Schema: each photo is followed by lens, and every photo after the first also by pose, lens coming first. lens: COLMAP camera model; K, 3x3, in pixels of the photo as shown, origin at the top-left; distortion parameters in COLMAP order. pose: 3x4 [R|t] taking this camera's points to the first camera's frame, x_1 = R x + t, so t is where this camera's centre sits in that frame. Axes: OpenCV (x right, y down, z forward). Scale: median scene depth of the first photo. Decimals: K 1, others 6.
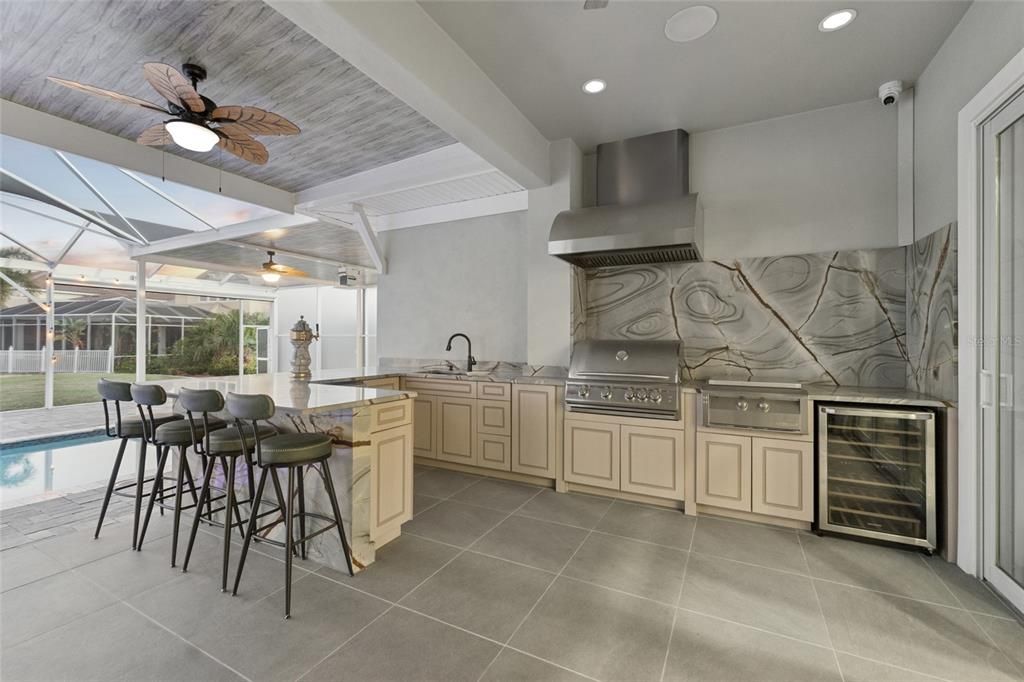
lens RADIAL K [[423.0, 0, 514.6], [0, 423.0, 336.9], [0, 0, 1]] dist [-0.000571, -0.000033]
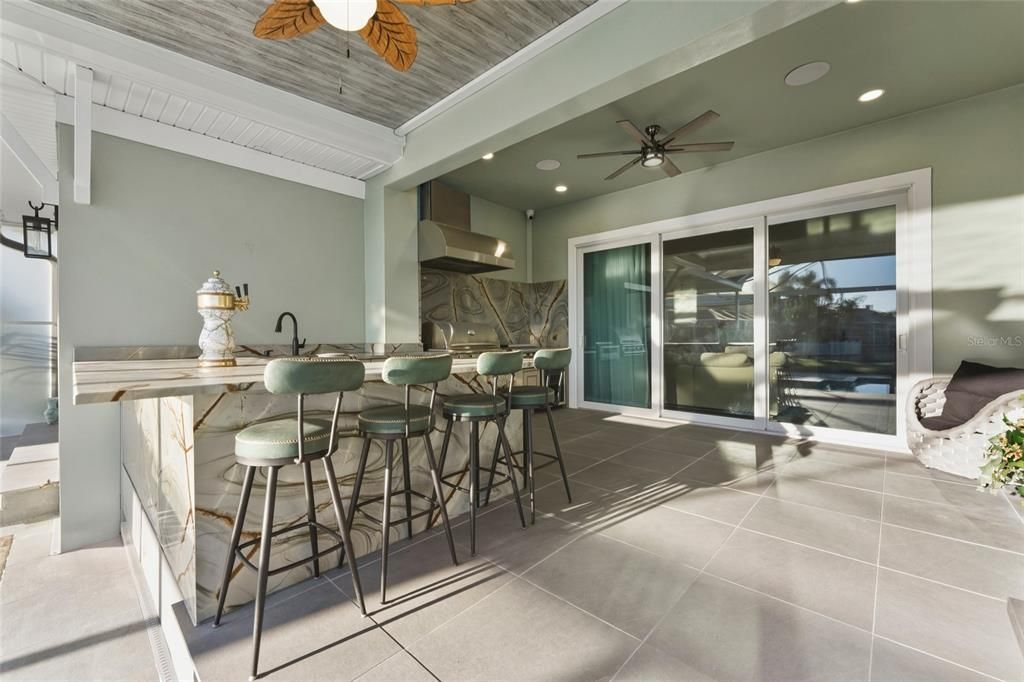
lens RADIAL K [[414.1, 0, 508.0], [0, 414.1, 336.0], [0, 0, 1]] dist [-0.000886, -0.000278]
pose [[0.265514, -0.003958, 0.964099, -0.967084], [0.000684, 0.999992, 0.003917, 0.044267], [-0.964107, -0.000380, 0.265514, 0.406349]]
